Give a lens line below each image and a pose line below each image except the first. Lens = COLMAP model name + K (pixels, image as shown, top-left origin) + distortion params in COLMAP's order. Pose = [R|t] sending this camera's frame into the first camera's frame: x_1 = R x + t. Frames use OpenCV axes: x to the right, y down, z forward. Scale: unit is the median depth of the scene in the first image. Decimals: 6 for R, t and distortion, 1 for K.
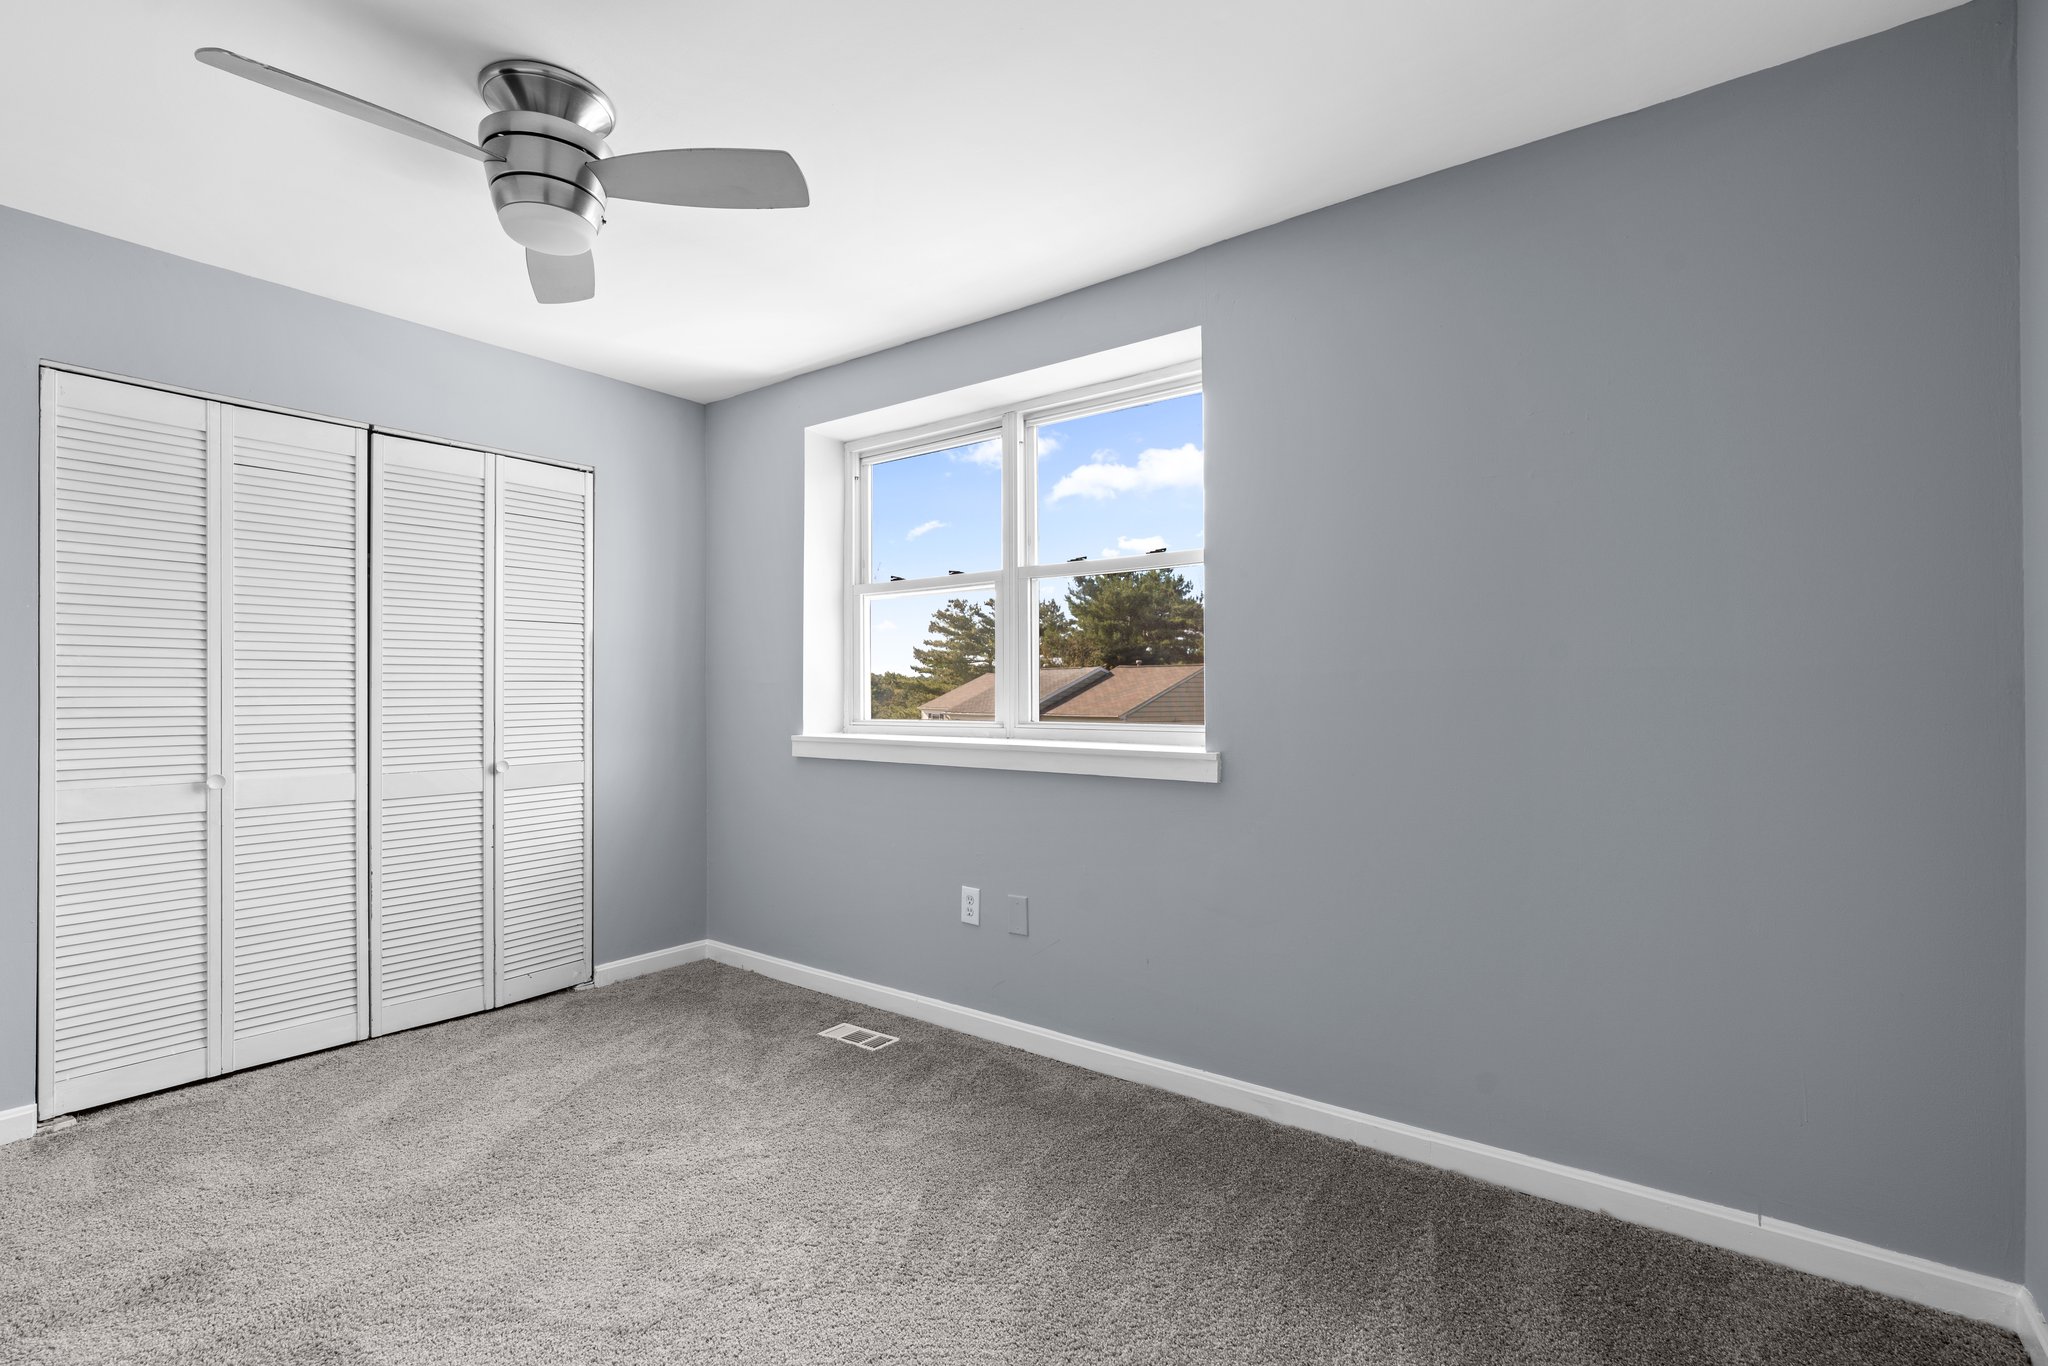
lens RADIAL K [[936.8, 0, 1011.0], [0, 936.8, 690.1], [0, 0, 1]] dist [-0.011070, 0.006091]
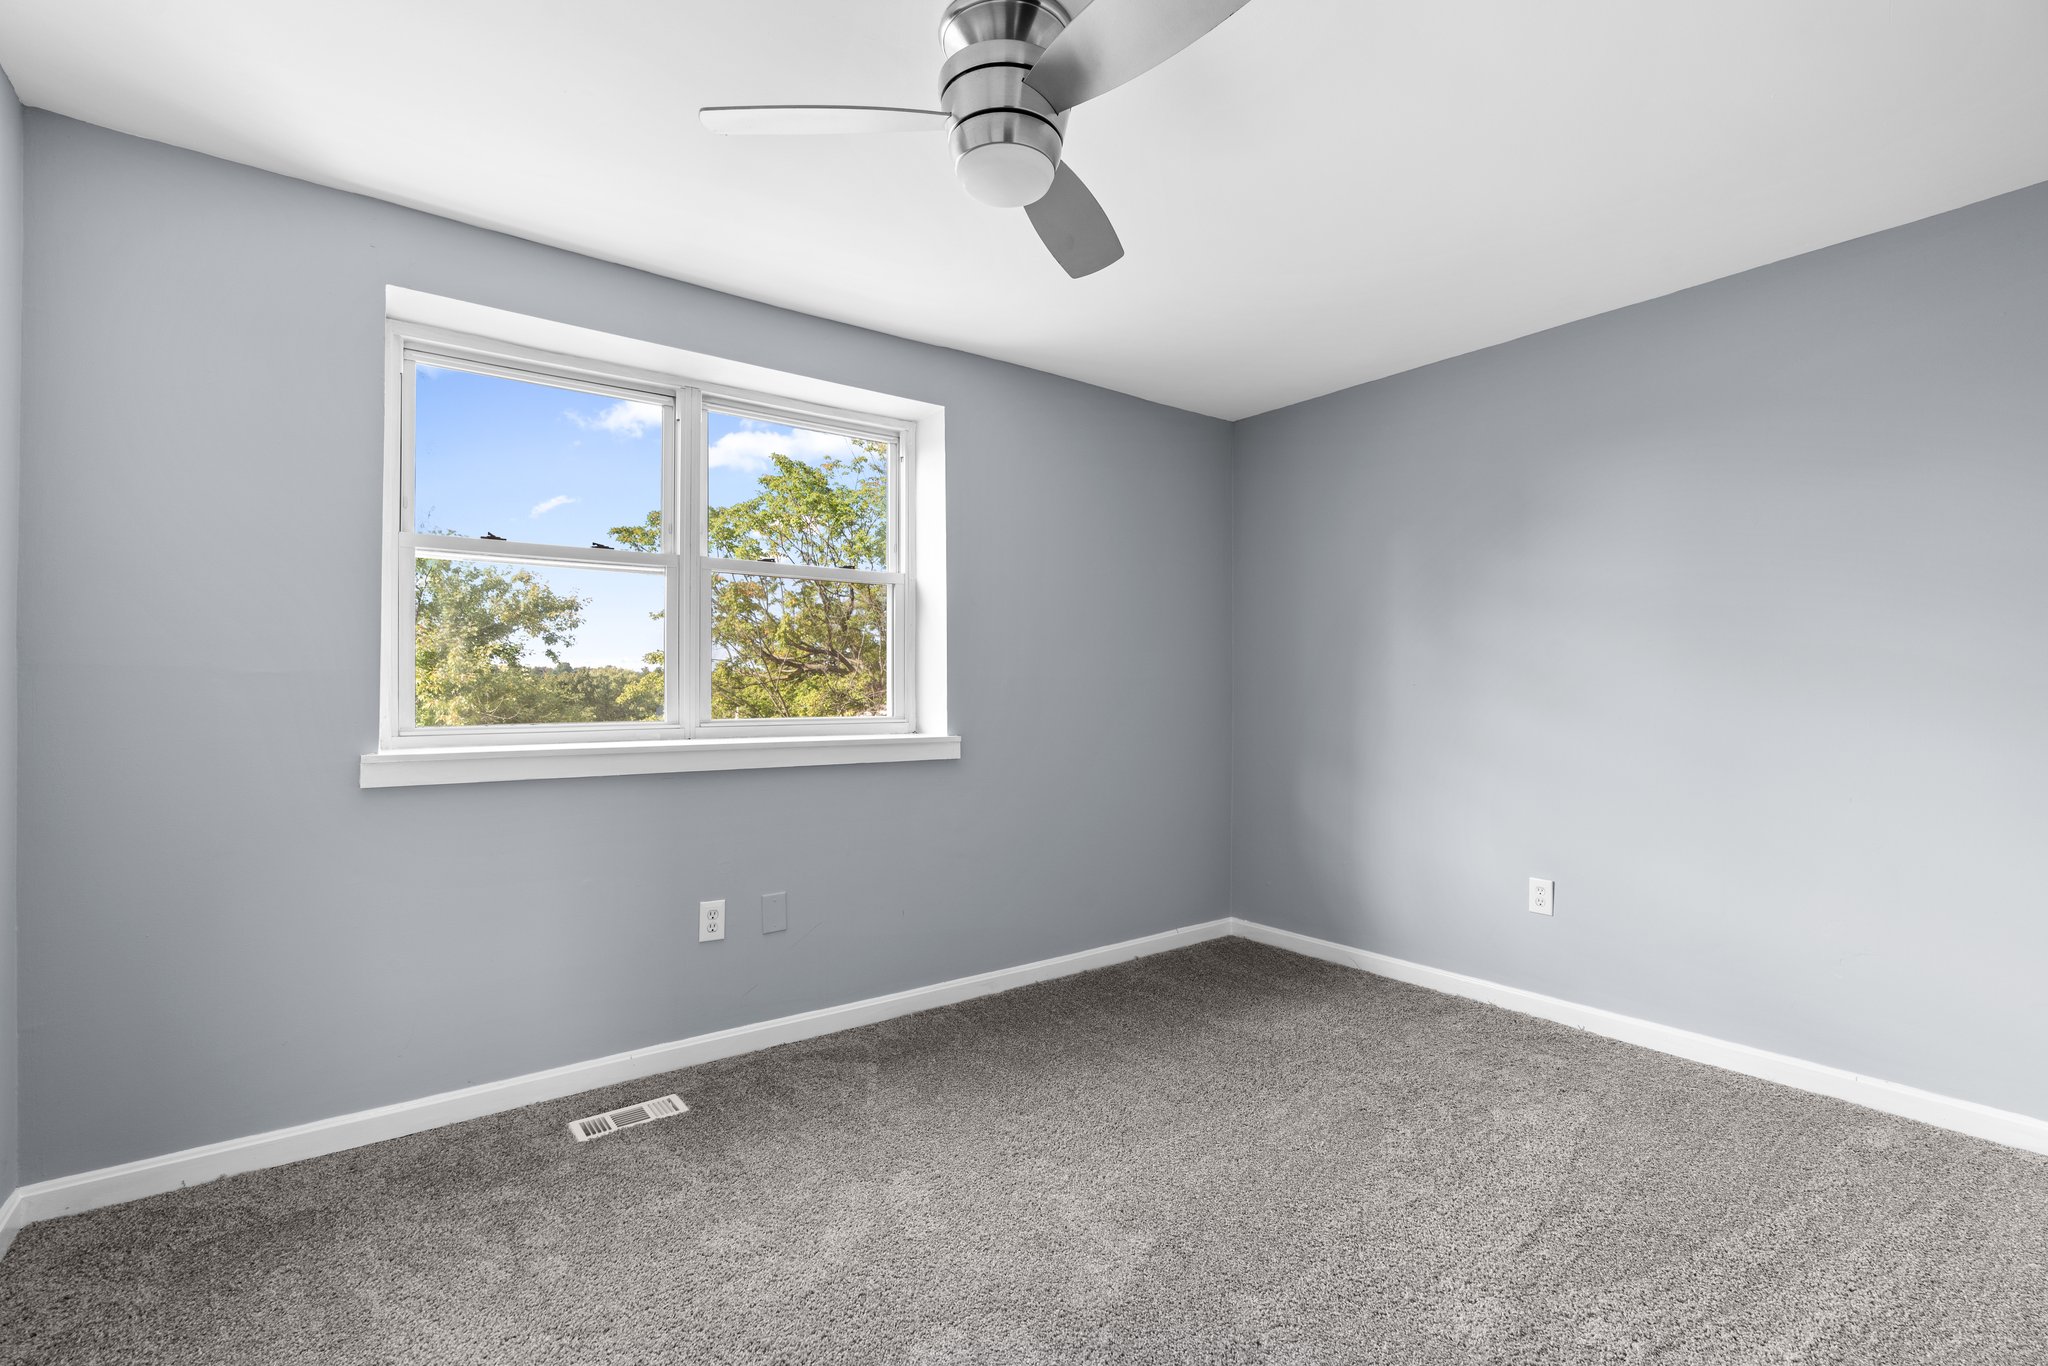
lens RADIAL K [[936.8, 0, 1020.0], [0, 936.8, 689.0], [0, 0, 1]] dist [-0.011070, 0.006091]
pose [[0.258389, 0.007808, 0.966009, -0.883271], [-0.001165, 0.999969, -0.007771, 0.009960], [-0.966040, 0.000882, 0.258390, 0.488433]]
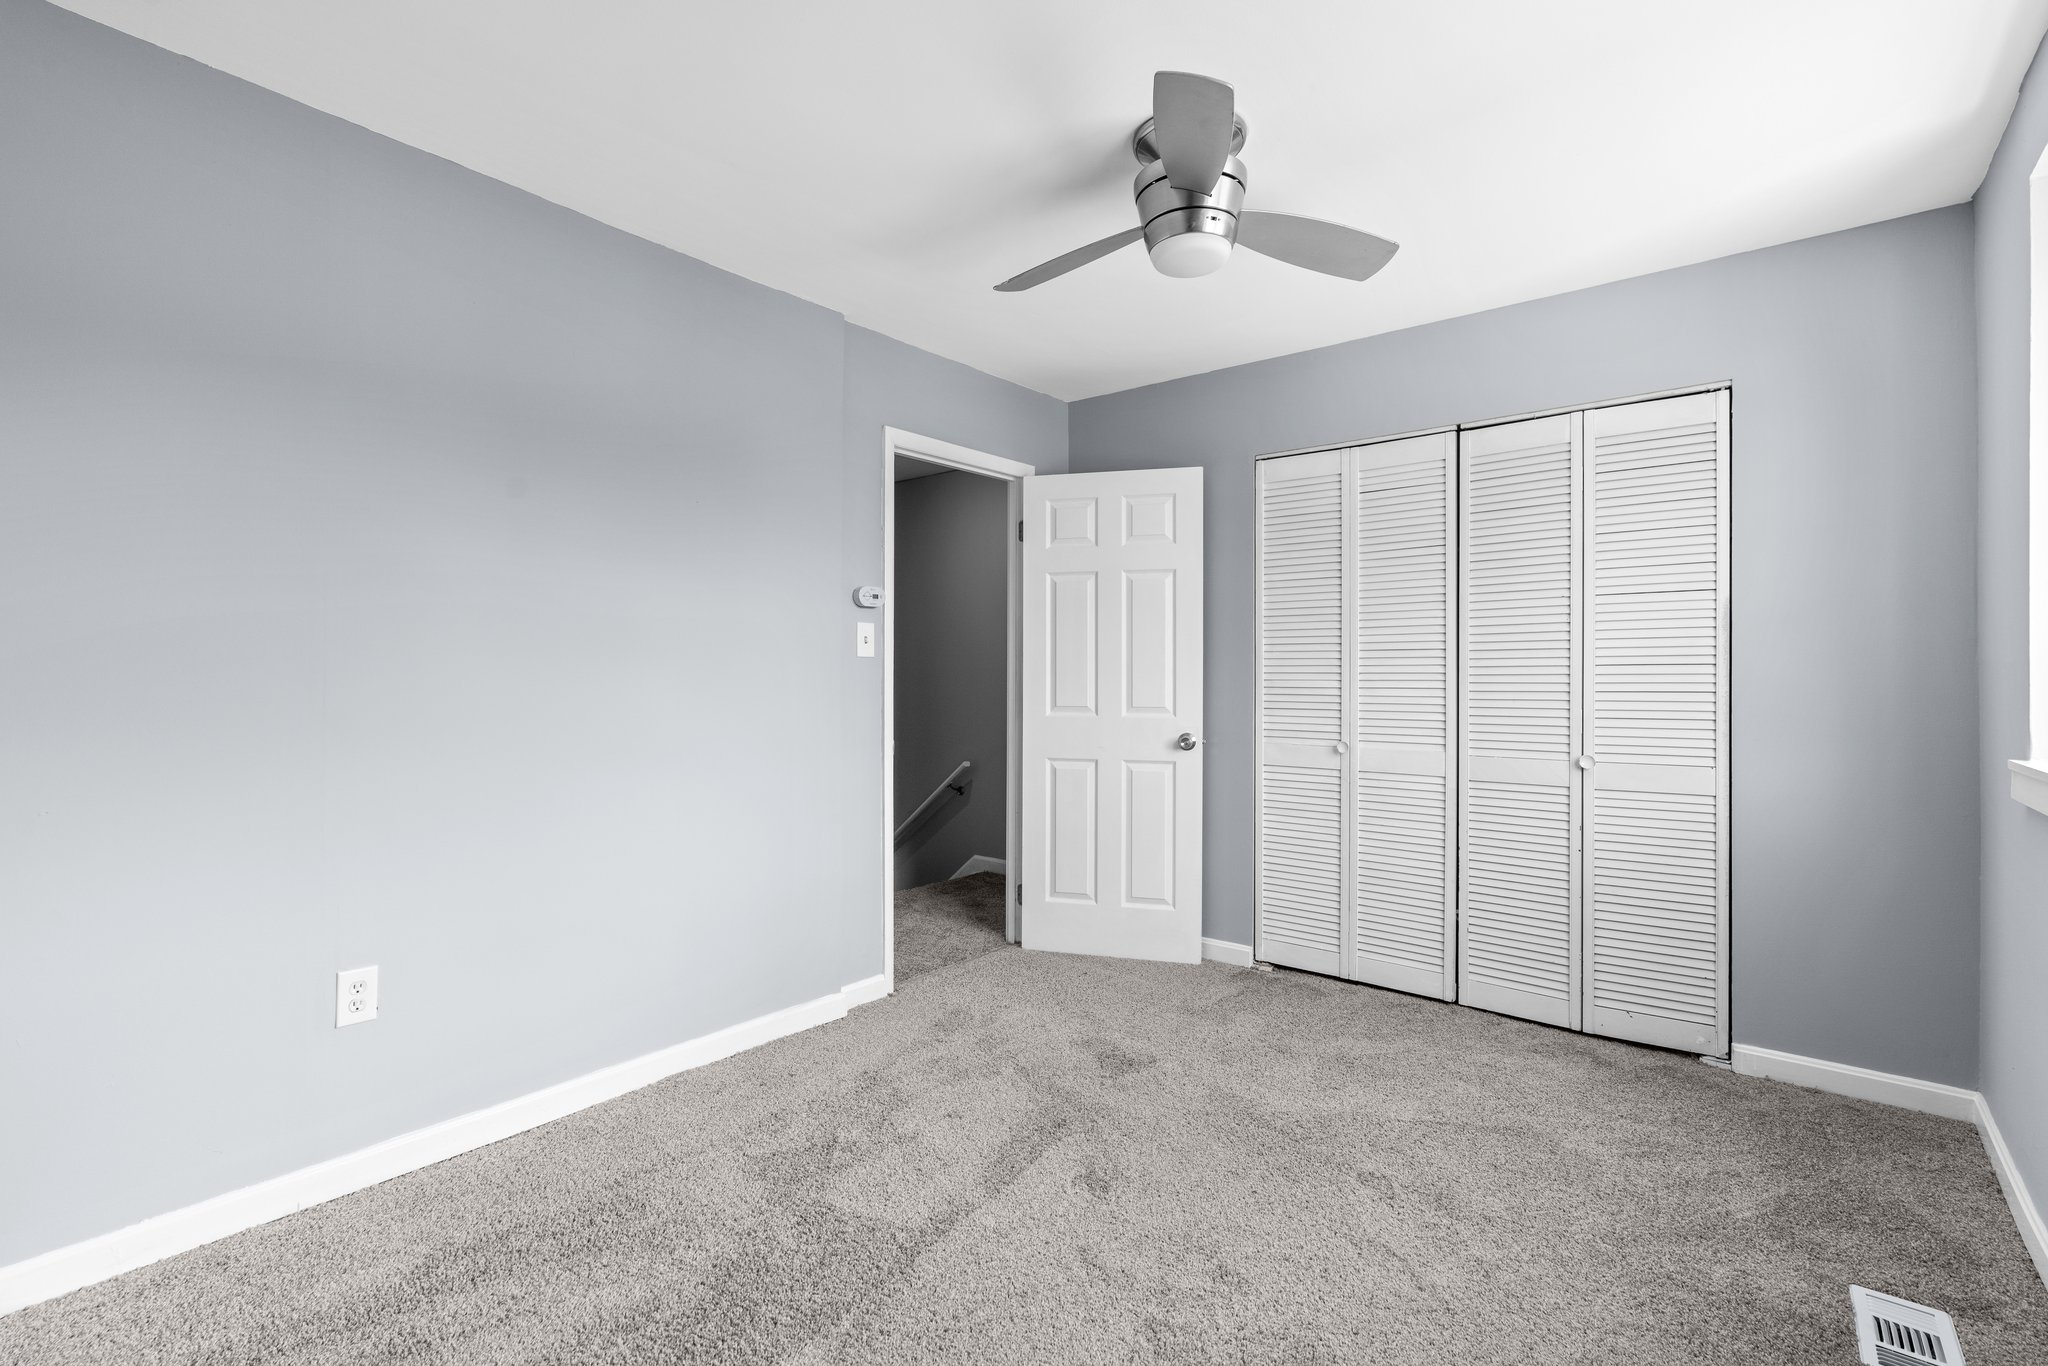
lens RADIAL K [[936.8, 0, 1012.2], [0, 936.8, 671.2], [0, 0, 1]] dist [-0.011070, 0.006091]
pose [[-0.044395, -0.002742, -0.999010, 0.396745], [0.000015, 0.999996, -0.002745, -0.001475], [0.999014, -0.000137, -0.044395, 0.542632]]
